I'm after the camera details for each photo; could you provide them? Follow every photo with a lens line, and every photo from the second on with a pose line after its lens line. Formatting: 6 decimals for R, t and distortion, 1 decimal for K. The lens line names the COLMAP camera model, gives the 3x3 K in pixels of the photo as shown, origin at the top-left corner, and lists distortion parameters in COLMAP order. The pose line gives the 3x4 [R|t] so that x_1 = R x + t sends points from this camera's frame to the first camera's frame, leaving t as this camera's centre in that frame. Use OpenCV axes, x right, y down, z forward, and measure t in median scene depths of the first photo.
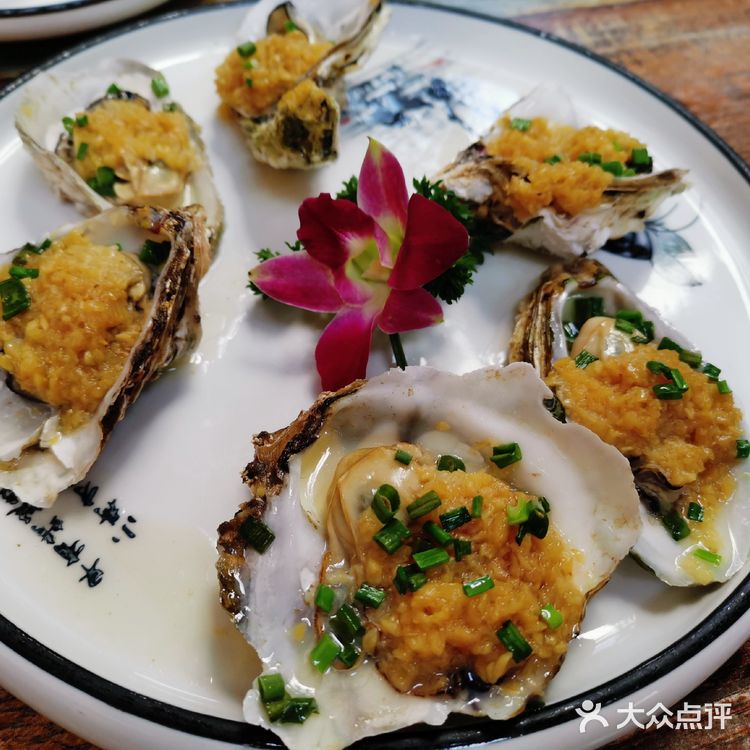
lens RADIAL K [[761.6, 0, 376.2], [0, 761.6, 375.8], [0, 0, 1]] dist [0.019204, 0.000000]
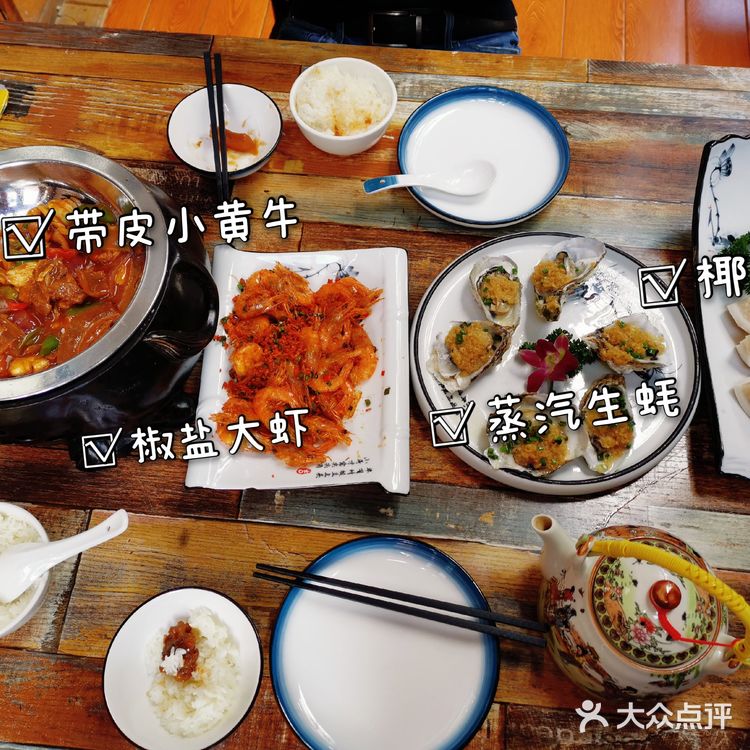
lens RADIAL K [[761.6, 0, 375.7], [0, 761.6, 375.1], [0, 0, 1]] dist [0.019204, 0.000000]
pose [[0.894591, 0.359942, -0.264855, 0.245287], [-0.302952, 0.924163, 0.232685, -0.723199], [0.328522, -0.127919, 0.935794, -2.864343]]
